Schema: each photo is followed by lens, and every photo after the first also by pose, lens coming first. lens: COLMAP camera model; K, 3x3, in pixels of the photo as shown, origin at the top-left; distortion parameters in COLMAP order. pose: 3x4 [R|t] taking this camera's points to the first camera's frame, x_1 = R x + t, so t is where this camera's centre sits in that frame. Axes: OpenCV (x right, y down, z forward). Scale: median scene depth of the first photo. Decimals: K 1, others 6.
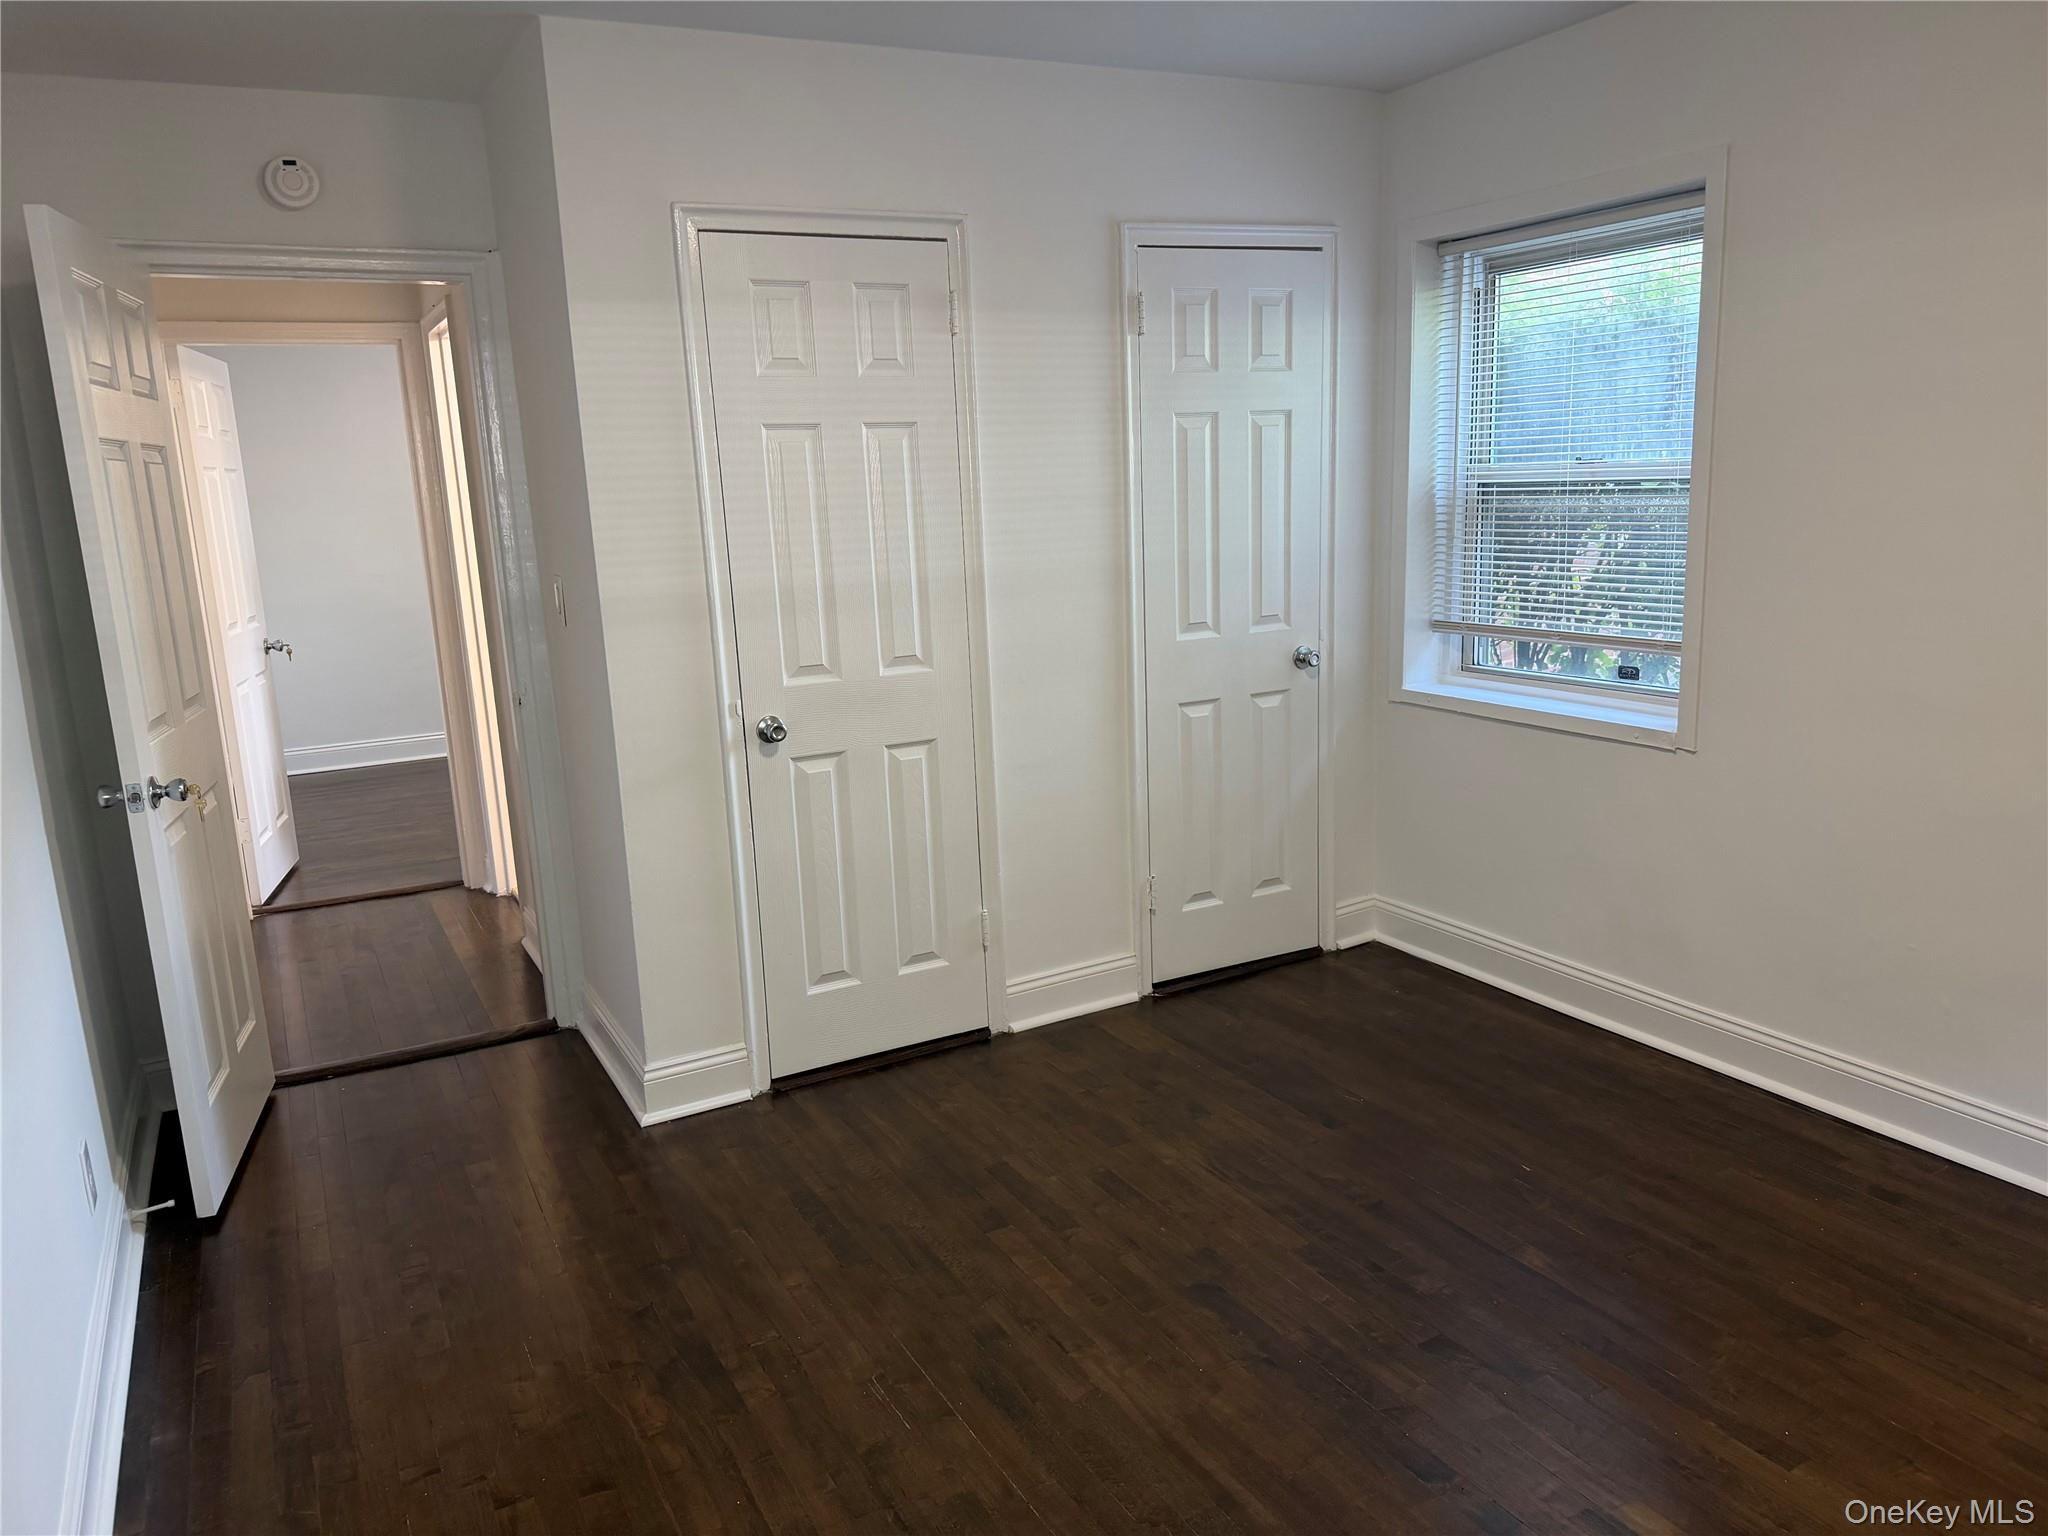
lens RADIAL K [[1430.6, 0, 1024.0], [0, 1430.6, 768.0], [0, 0, 1]] dist [-0.000940, -0.000703]
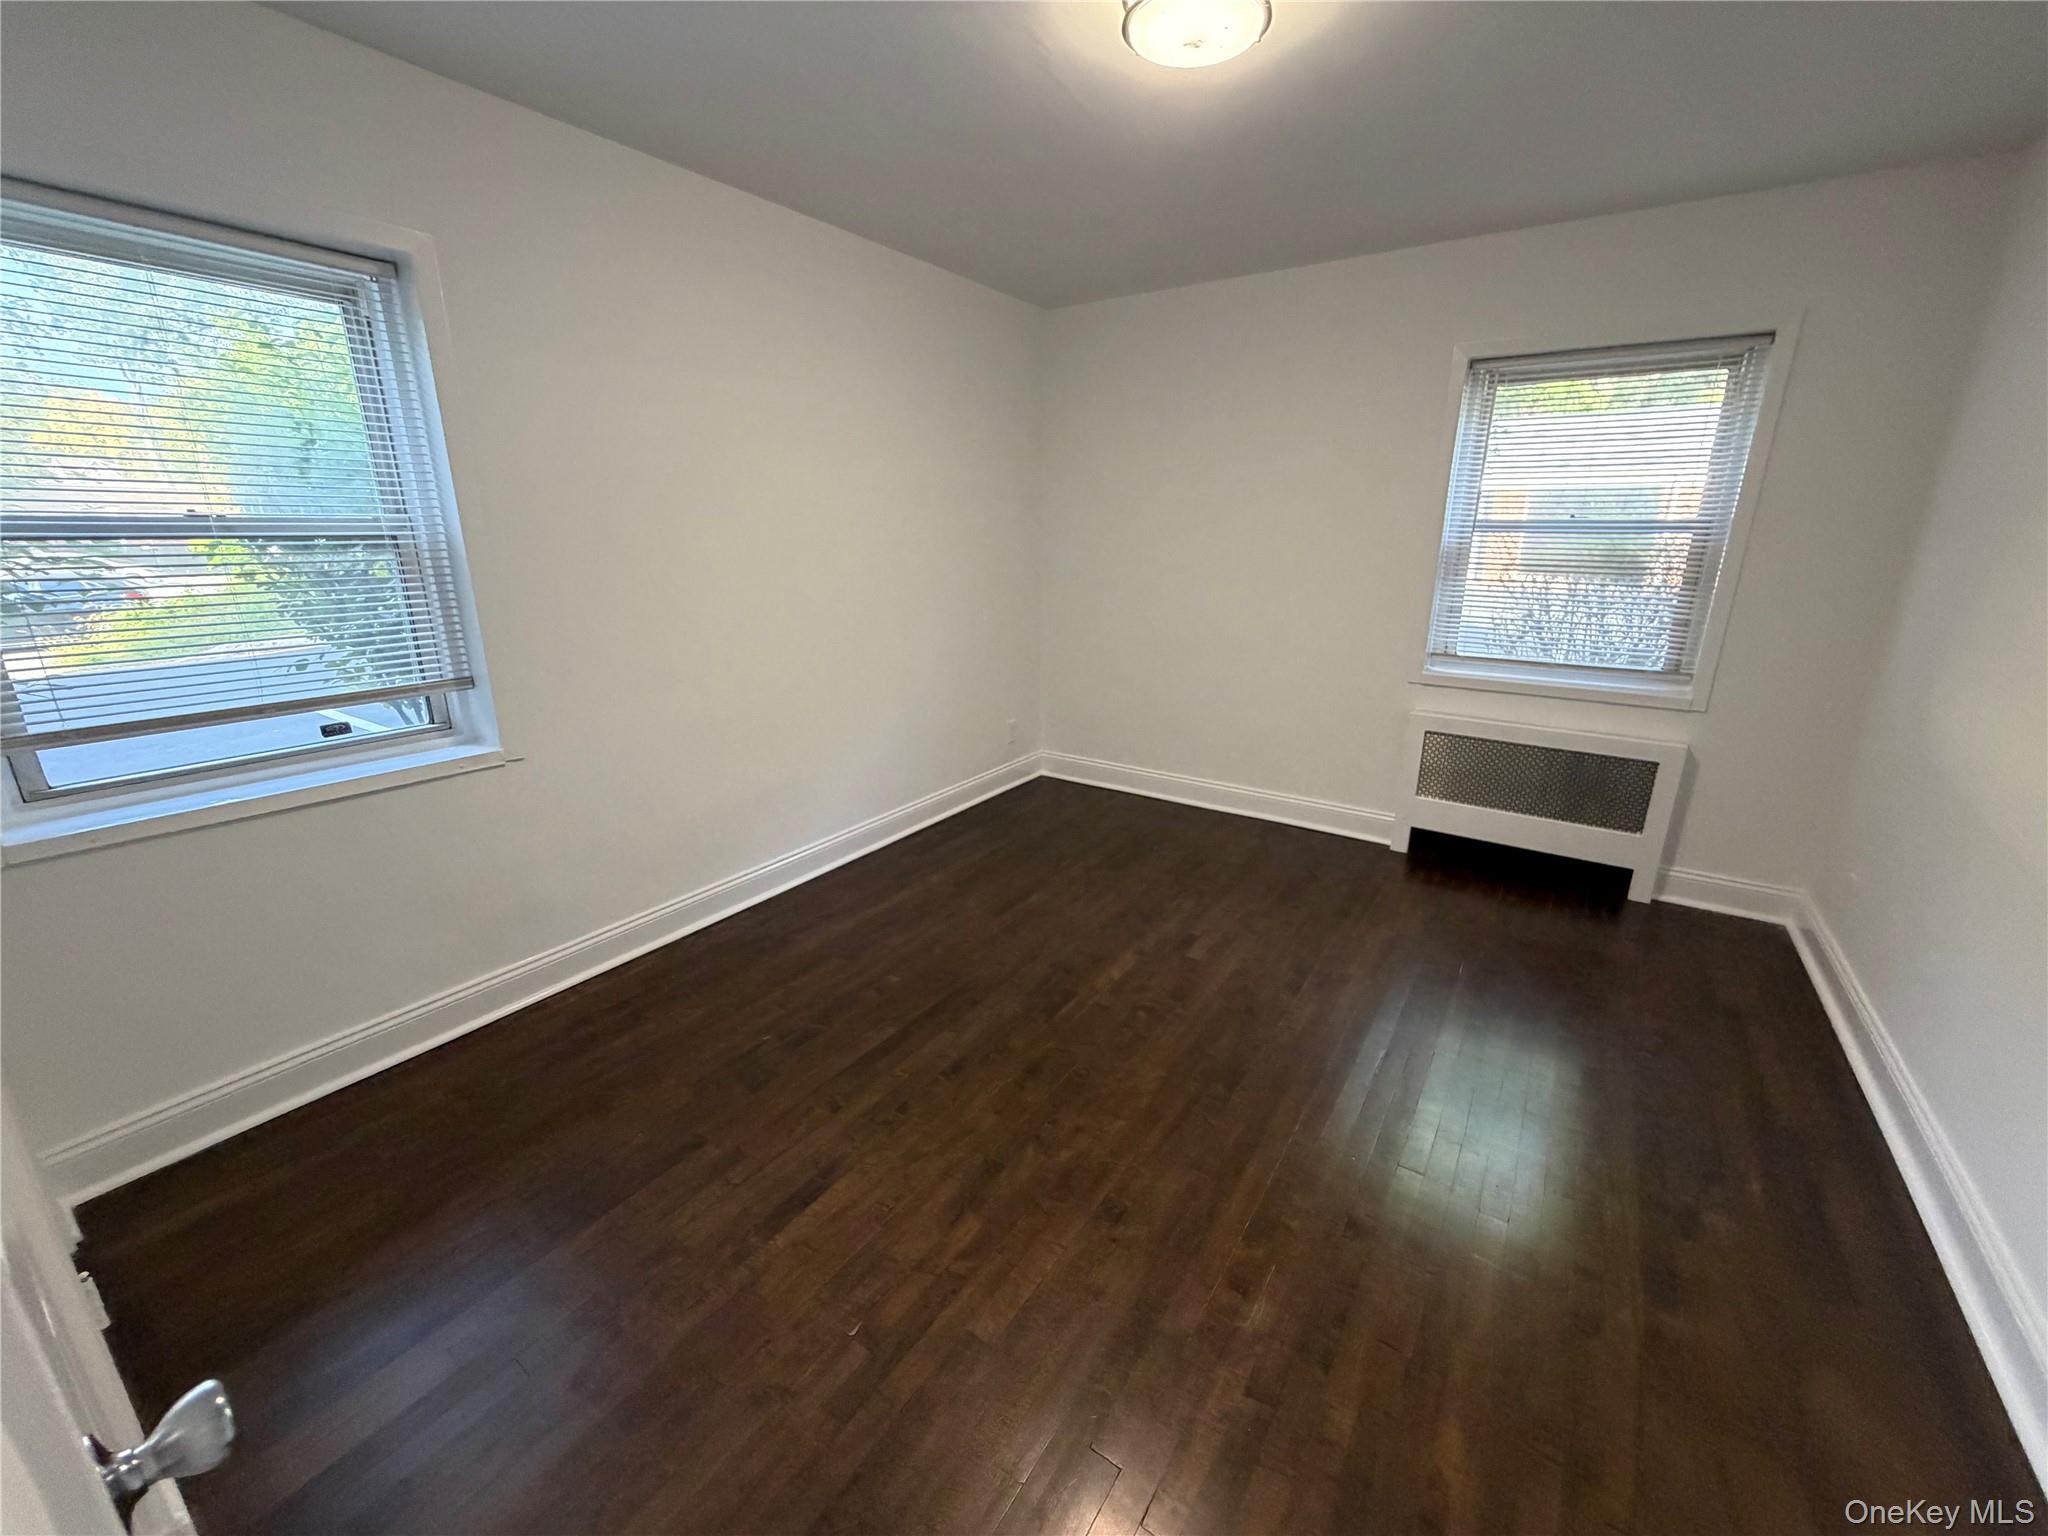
lens RADIAL K [[818.6, 0, 1024.0], [0, 818.6, 768.0], [0, 0, 1]] dist [0.000570, 0.000069]
pose [[-0.456374, -0.209354, 0.864809, -0.319214], [0.197236, 0.923945, 0.327755, -0.140726], [-0.867653, 0.320150, -0.380372, 0.836738]]
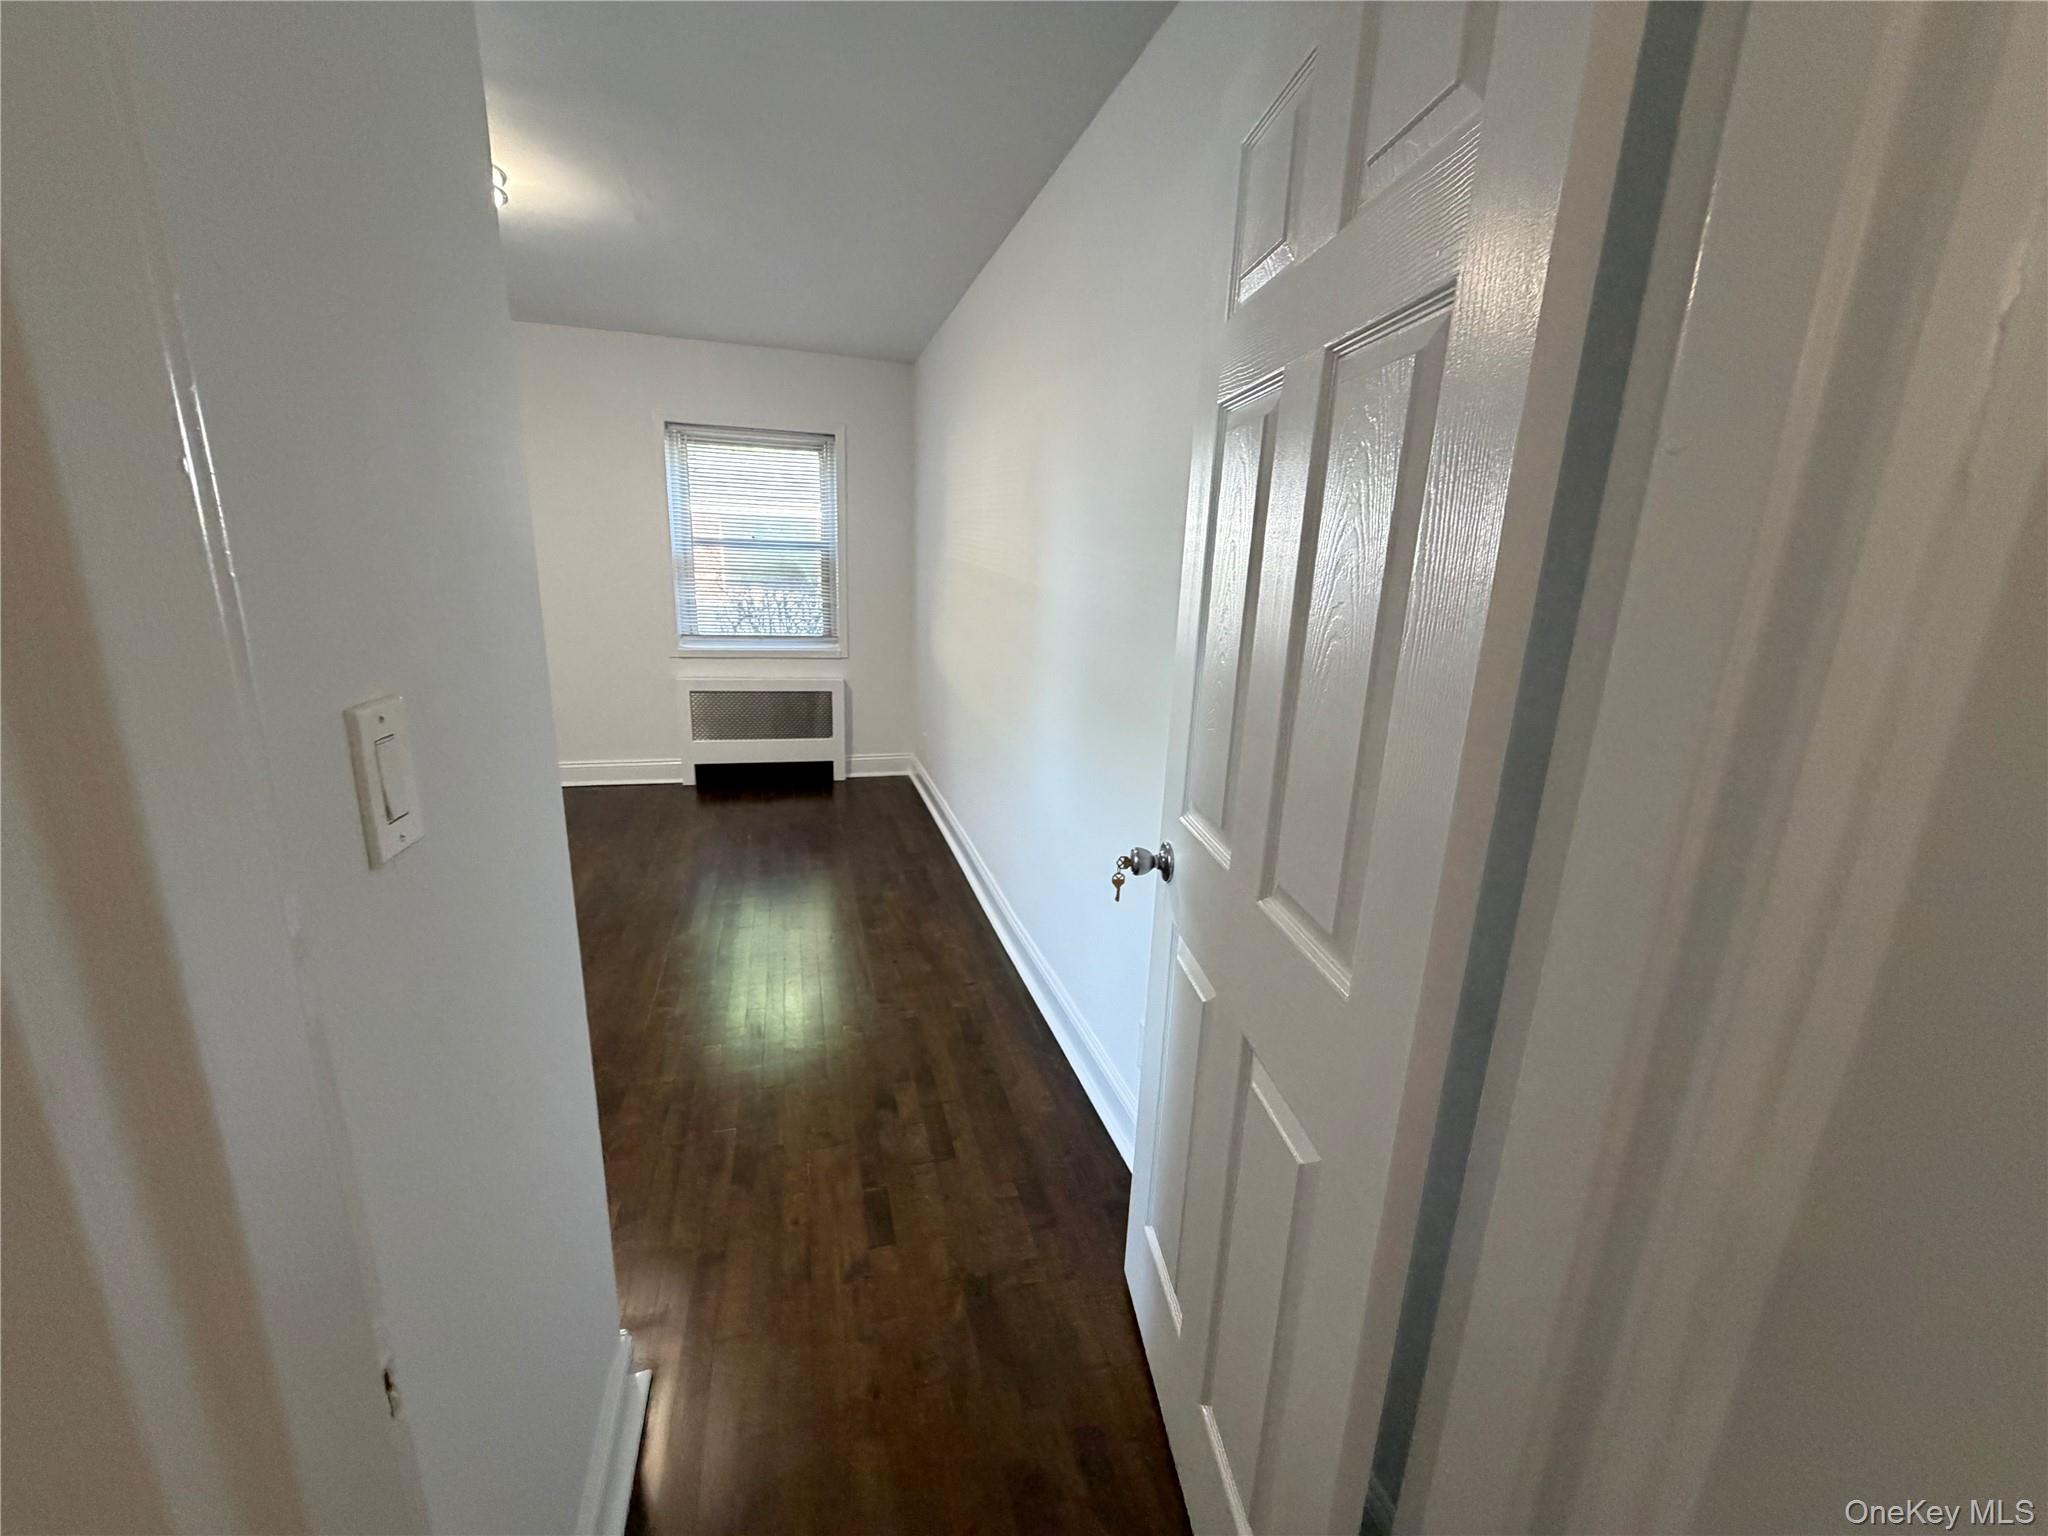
lens RADIAL K [[818.6, 0, 1024.0], [0, 818.6, 768.0], [0, 0, 1]] dist [0.000570, 0.000069]
pose [[-0.975919, -0.046598, 0.213097, -0.603537], [0.050421, 0.902271, 0.428212, -0.227195], [-0.212225, 0.428645, -0.878194, 1.310837]]
